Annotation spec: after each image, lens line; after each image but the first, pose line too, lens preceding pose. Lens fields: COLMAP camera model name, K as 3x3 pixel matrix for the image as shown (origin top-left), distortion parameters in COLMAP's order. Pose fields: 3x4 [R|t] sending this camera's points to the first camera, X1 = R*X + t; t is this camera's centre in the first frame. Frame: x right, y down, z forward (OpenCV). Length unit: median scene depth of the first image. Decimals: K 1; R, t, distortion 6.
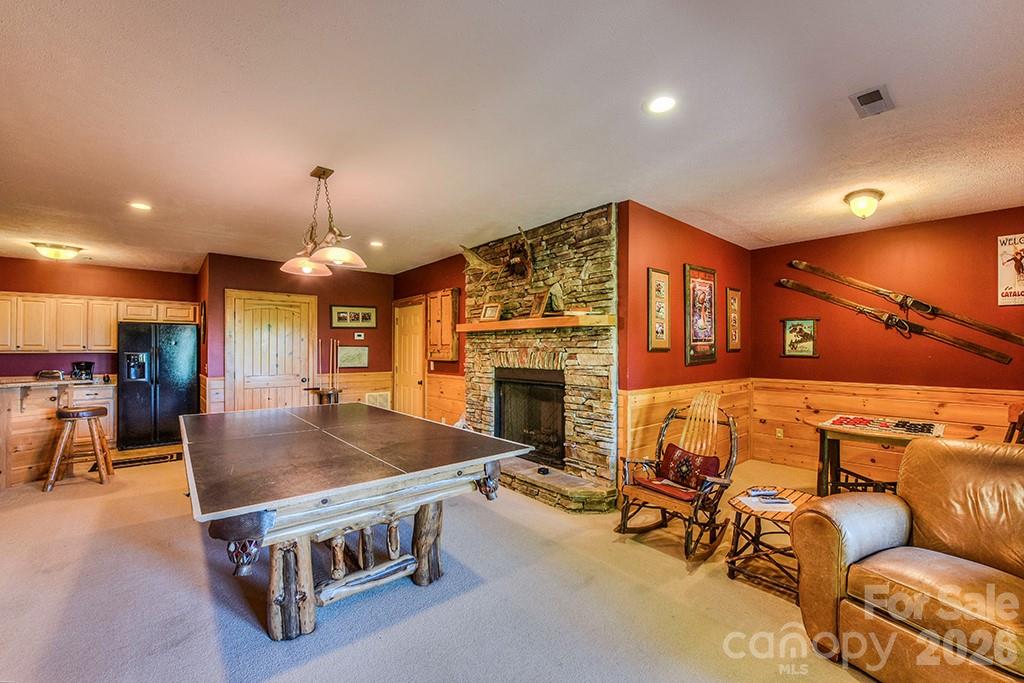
lens RADIAL K [[411.2, 0, 507.9], [0, 411.2, 345.4], [0, 0, 1]] dist [-0.014594, -0.000299]
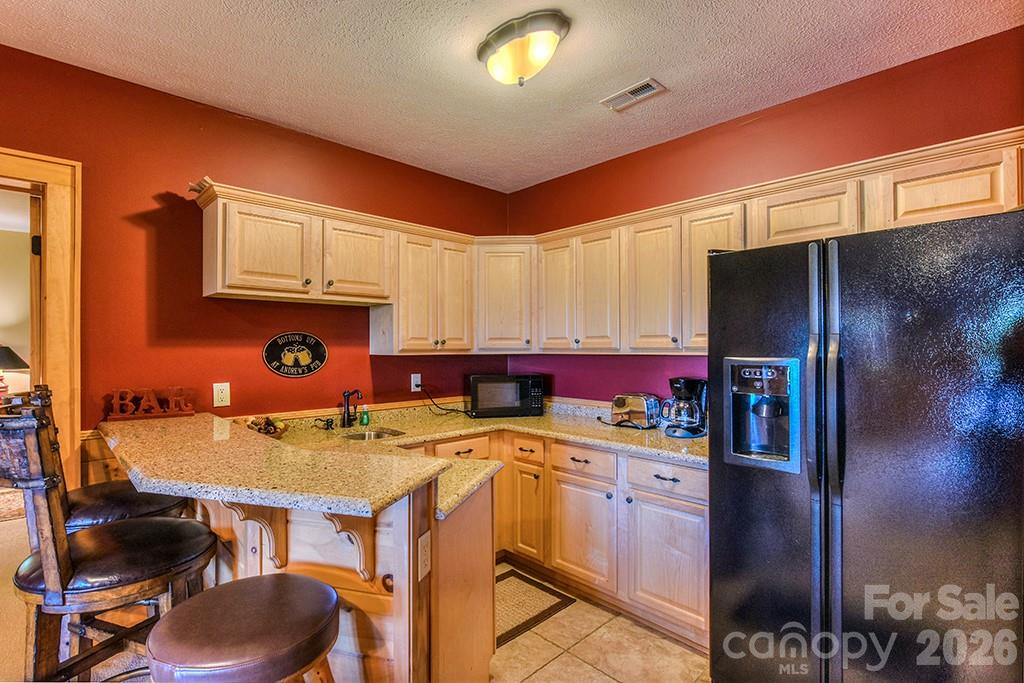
lens RADIAL K [[486.7, 0, 512.0], [0, 486.7, 341.5], [0, 0, 1]] dist [0.001097, 0.000129]
pose [[0.073226, -0.011060, -0.997254, -0.622338], [0.011151, 0.999885, -0.010270, 0.008640], [0.997253, -0.010369, 0.073341, 0.830832]]
